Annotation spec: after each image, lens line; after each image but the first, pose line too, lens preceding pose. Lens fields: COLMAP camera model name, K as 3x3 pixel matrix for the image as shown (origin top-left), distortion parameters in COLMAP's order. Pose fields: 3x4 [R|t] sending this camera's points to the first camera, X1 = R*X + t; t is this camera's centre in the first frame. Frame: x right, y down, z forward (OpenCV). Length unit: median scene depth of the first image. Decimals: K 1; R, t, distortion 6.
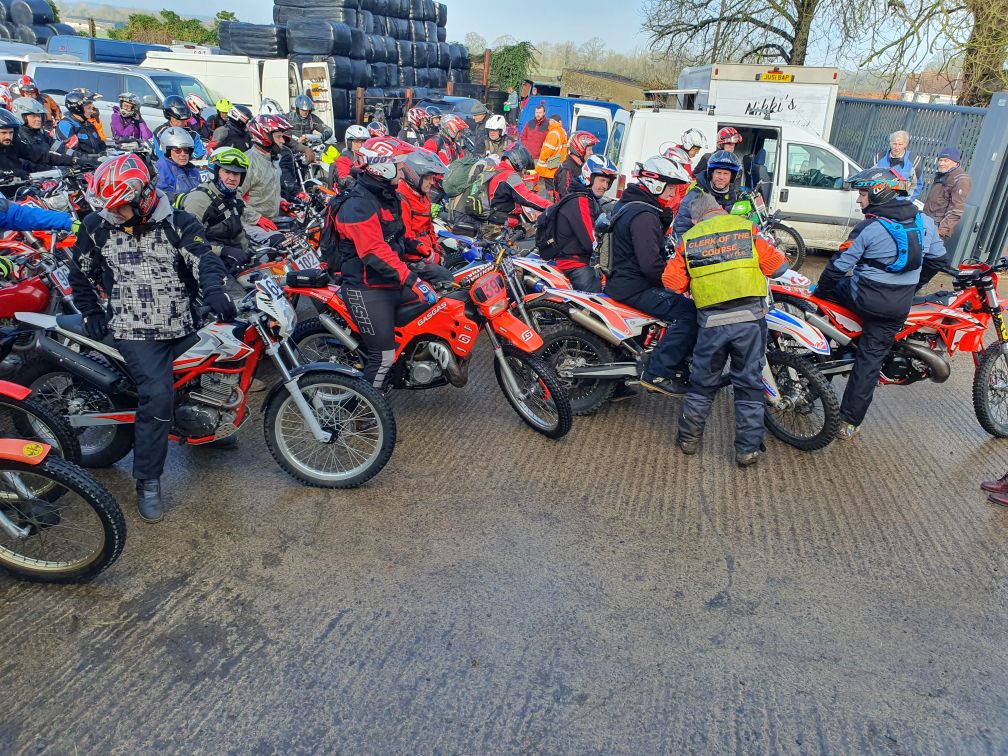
lens RADIAL K [[773.7, 0, 501.0], [0, 773.7, 358.3], [0, 0, 1]] dist [0.026998, -0.004238]
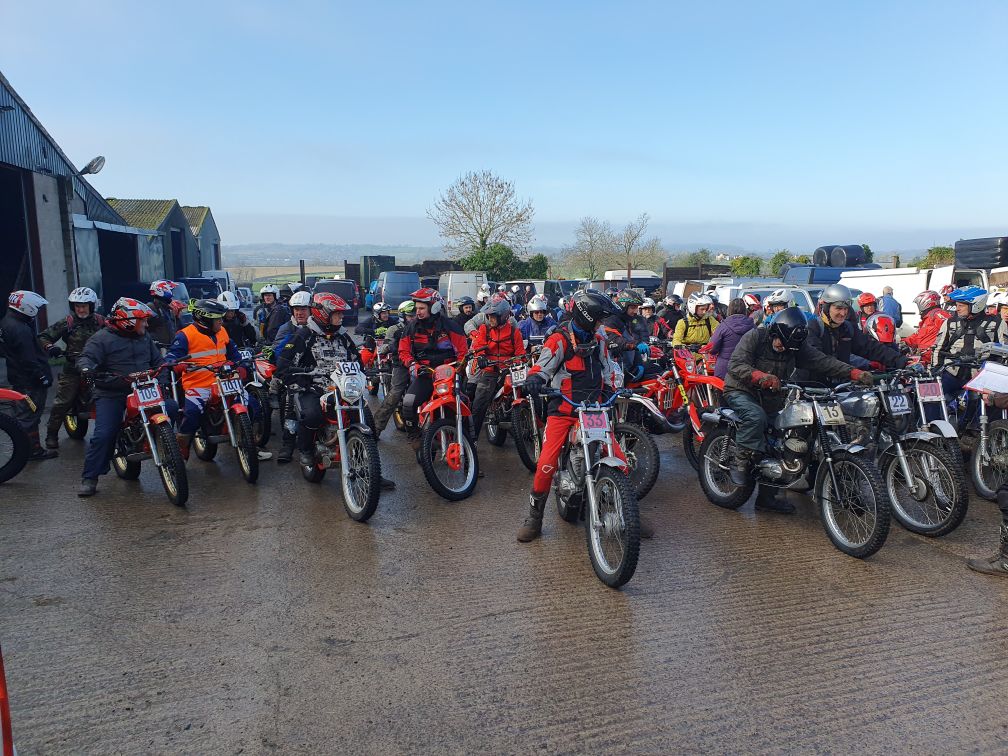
lens RADIAL K [[773.7, 0, 513.8], [0, 773.7, 373.5], [0, 0, 1]] dist [0.026998, -0.004238]
pose [[0.528976, 0.025094, -0.848266, 0.209747], [-0.254007, 0.958420, -0.130045, 0.004774], [0.809731, 0.284256, 0.513355, 0.084528]]
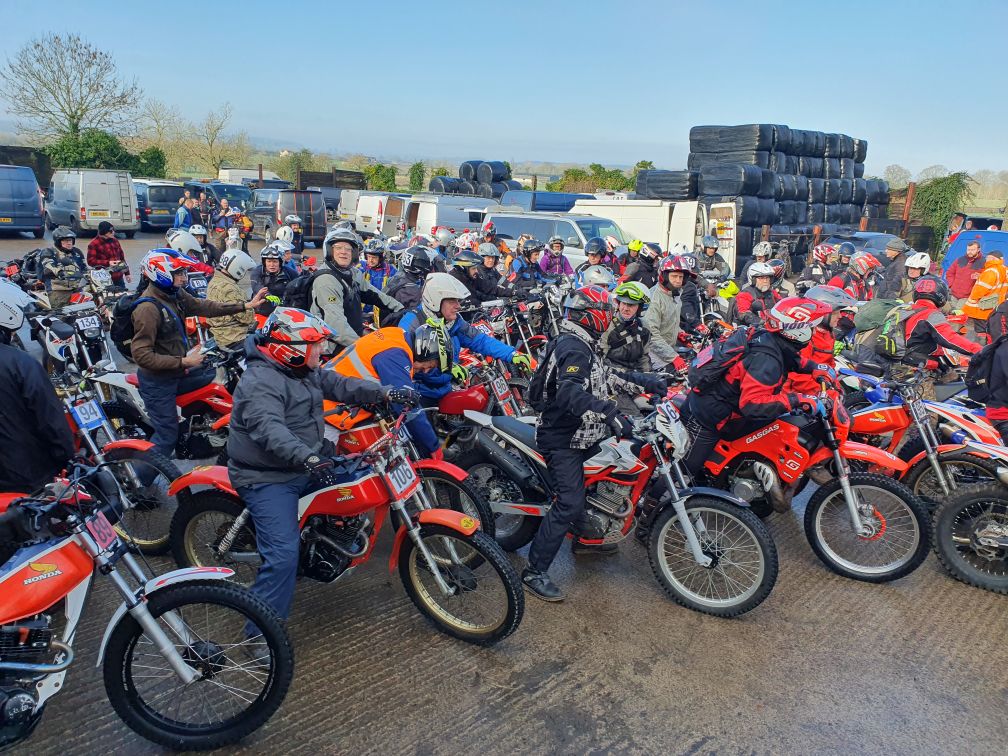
lens RADIAL K [[773.7, 0, 502.4], [0, 773.7, 378.9], [0, 0, 1]] dist [0.026998, -0.004238]
pose [[0.883328, 0.074451, -0.462805, -0.000987], [-0.138328, 0.984740, -0.105603, 0.002061], [0.447880, 0.157301, 0.880147, -0.010579]]
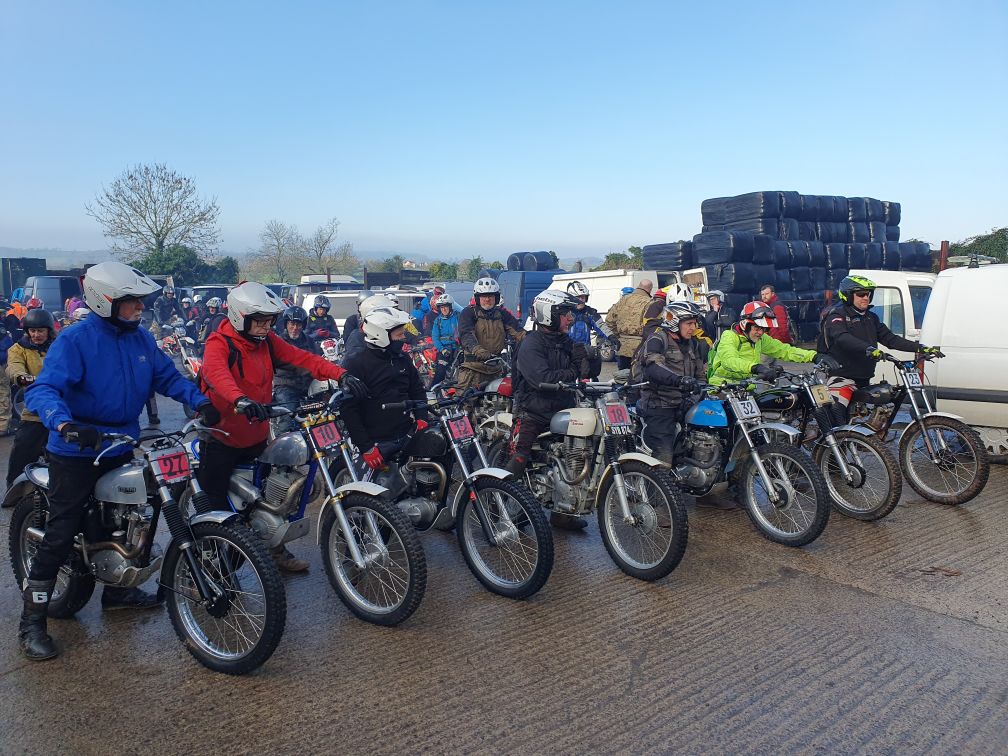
lens RADIAL K [[773.7, 0, 500.1], [0, 773.7, 368.7], [0, 0, 1]] dist [0.026998, -0.004238]
pose [[0.801986, -0.019926, -0.597011, 0.134243], [-0.137645, 0.966383, -0.217157, -0.005064], [0.581268, 0.256333, 0.772283, 0.103235]]
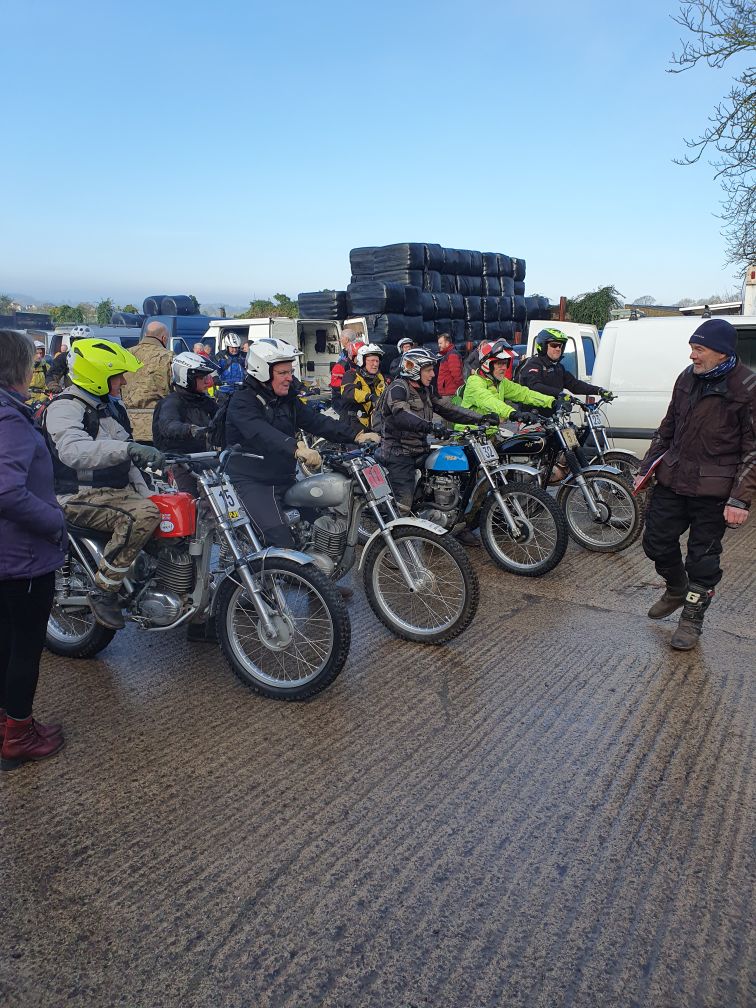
lens RADIAL K [[773.7, 0, 378.1], [0, 773.7, 499.8], [0, 0, 1]] dist [0.026998, -0.004238]
pose [[0.945845, -0.005417, -0.324573, 0.101405], [-0.044205, 0.988397, -0.145315, -0.001935], [0.321594, 0.151793, 0.934632, 0.091085]]
